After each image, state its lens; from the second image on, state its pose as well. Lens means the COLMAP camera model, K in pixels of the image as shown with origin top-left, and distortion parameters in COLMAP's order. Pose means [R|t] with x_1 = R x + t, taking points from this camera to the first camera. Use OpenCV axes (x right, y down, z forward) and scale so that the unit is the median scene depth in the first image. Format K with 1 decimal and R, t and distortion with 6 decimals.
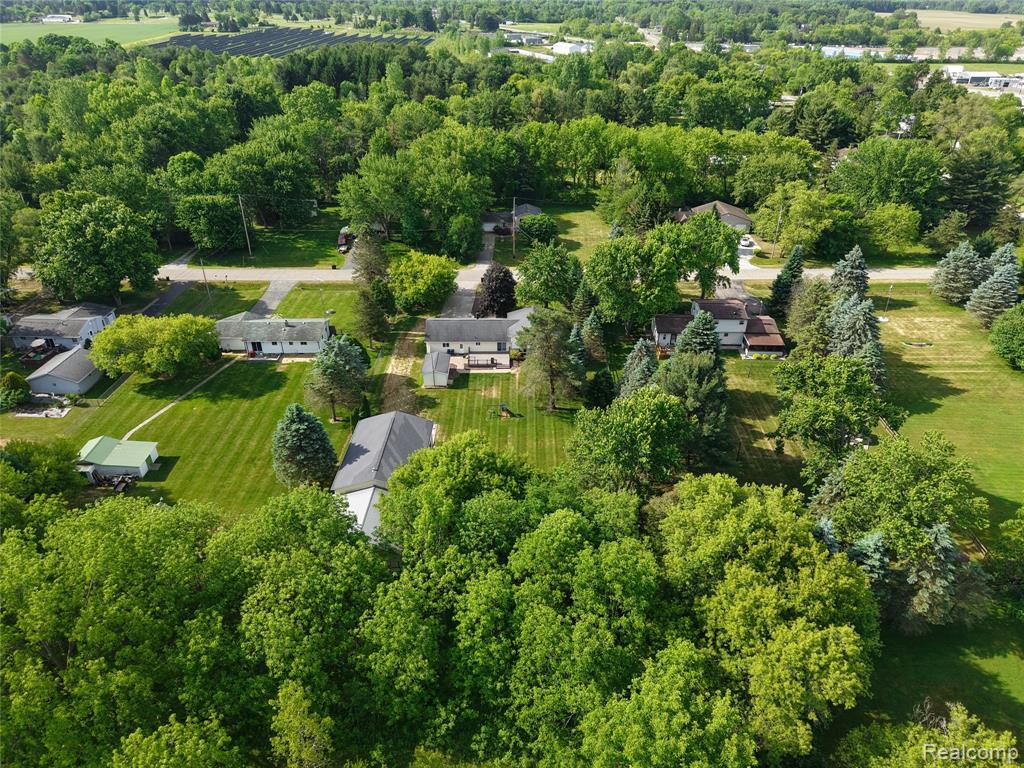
lens RADIAL K [[685.5, 0, 515.0], [0, 685.5, 386.8], [0, 0, 1]] dist [0.024811, -0.024713]
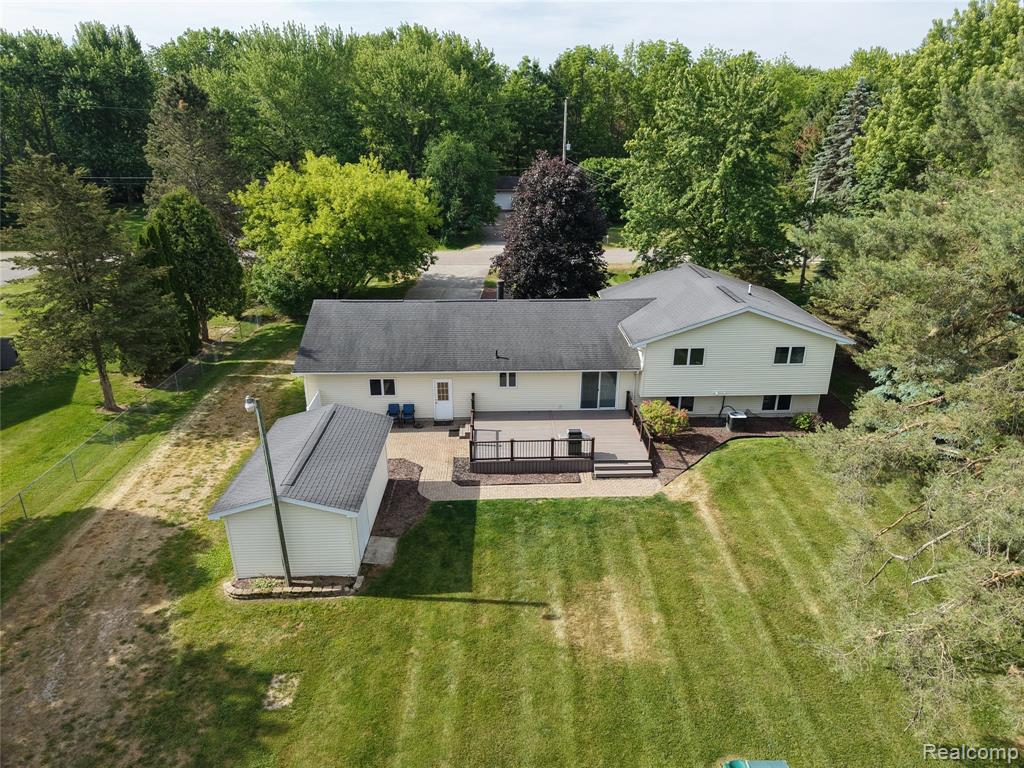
lens RADIAL K [[679.1, 0, 515.1], [0, 679.1, 384.4], [0, 0, 1]] dist [0.028427, -0.024293]
pose [[0.999858, -0.011584, 0.012220, -0.051233], [0.013371, 0.987336, -0.158076, -0.020391], [-0.010234, 0.158217, 0.987351, 0.708685]]
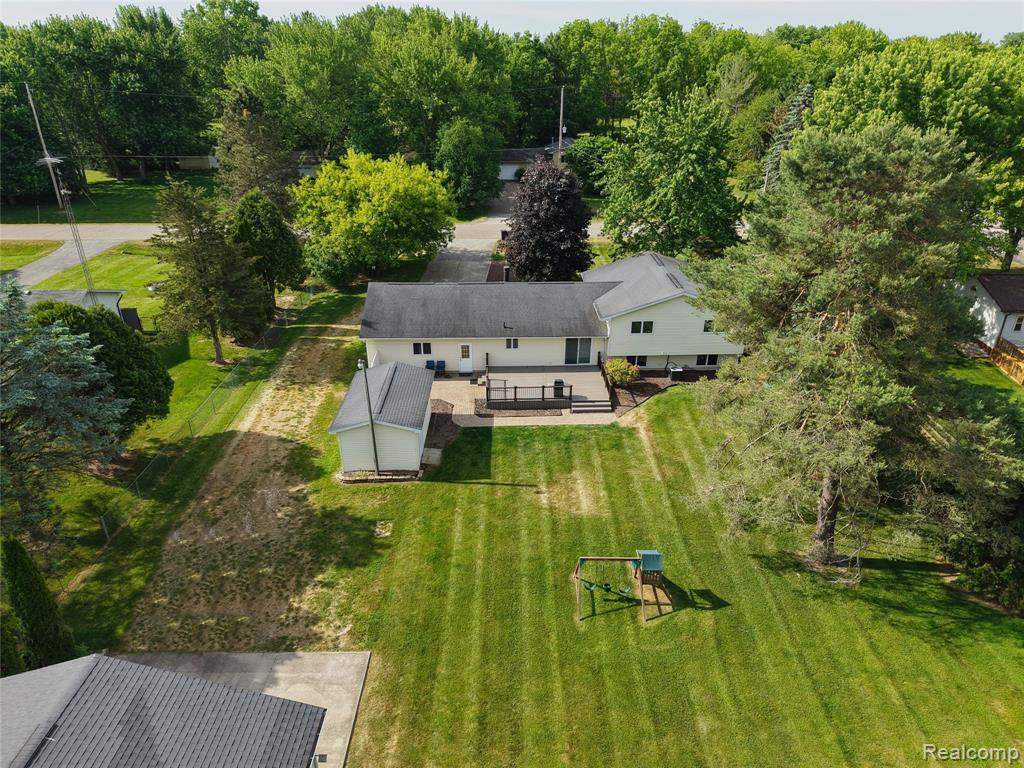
lens RADIAL K [[679.1, 0, 515.1], [0, 679.1, 384.4], [0, 0, 1]] dist [0.028427, -0.024293]
pose [[0.999905, -0.009981, 0.009497, -0.052834], [0.010728, 0.996566, -0.082100, -0.012528], [-0.008645, 0.082194, 0.996579, 0.615442]]
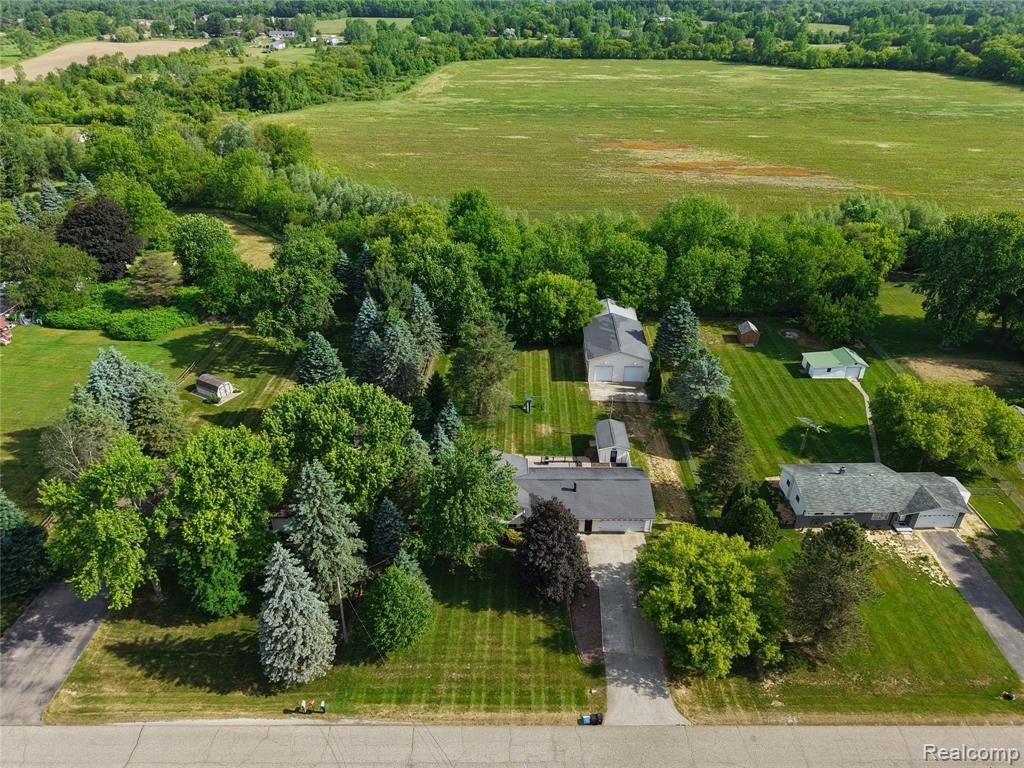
lens RADIAL K [[679.1, 0, 515.1], [0, 679.1, 384.4], [0, 0, 1]] dist [0.028427, -0.024293]
pose [[-0.999827, -0.018602, -0.000388, 0.003414], [-0.009520, 0.493552, 0.869664, -0.693670], [-0.015986, 0.869517, -0.493644, 1.202061]]
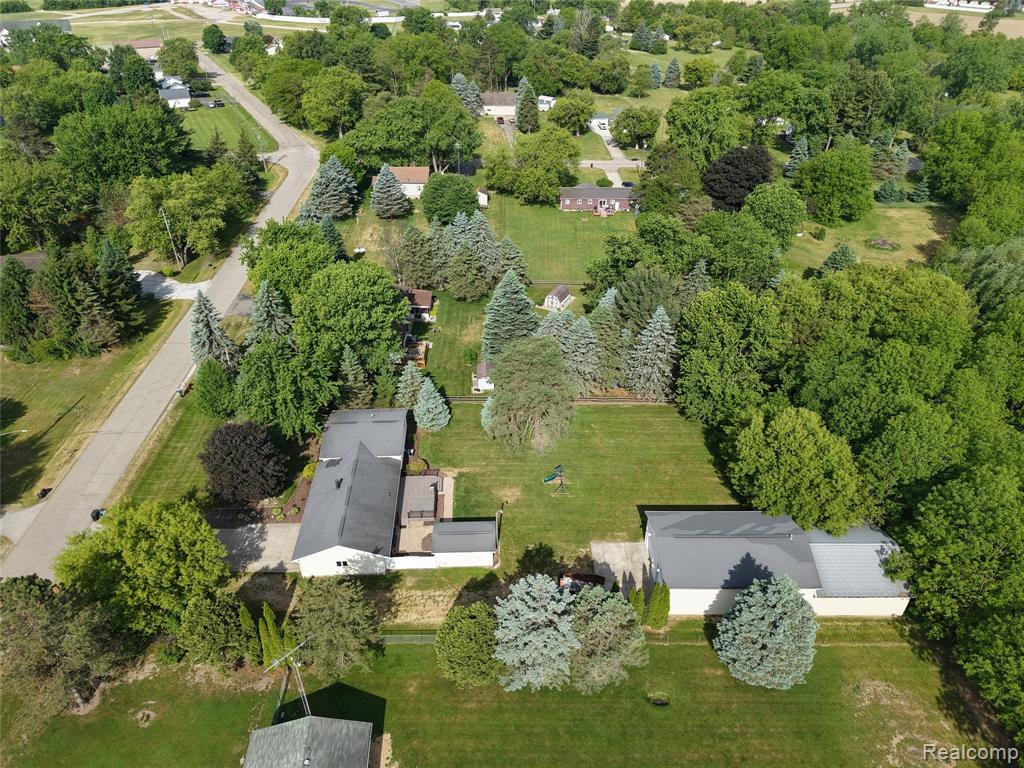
lens RADIAL K [[679.1, 0, 515.1], [0, 679.1, 384.4], [0, 0, 1]] dist [0.028427, -0.024293]
pose [[-0.035565, -0.561442, 0.826751, -0.501812], [0.500827, 0.705881, 0.500904, -0.383059], [-0.864816, 0.431874, 0.256081, 0.648904]]
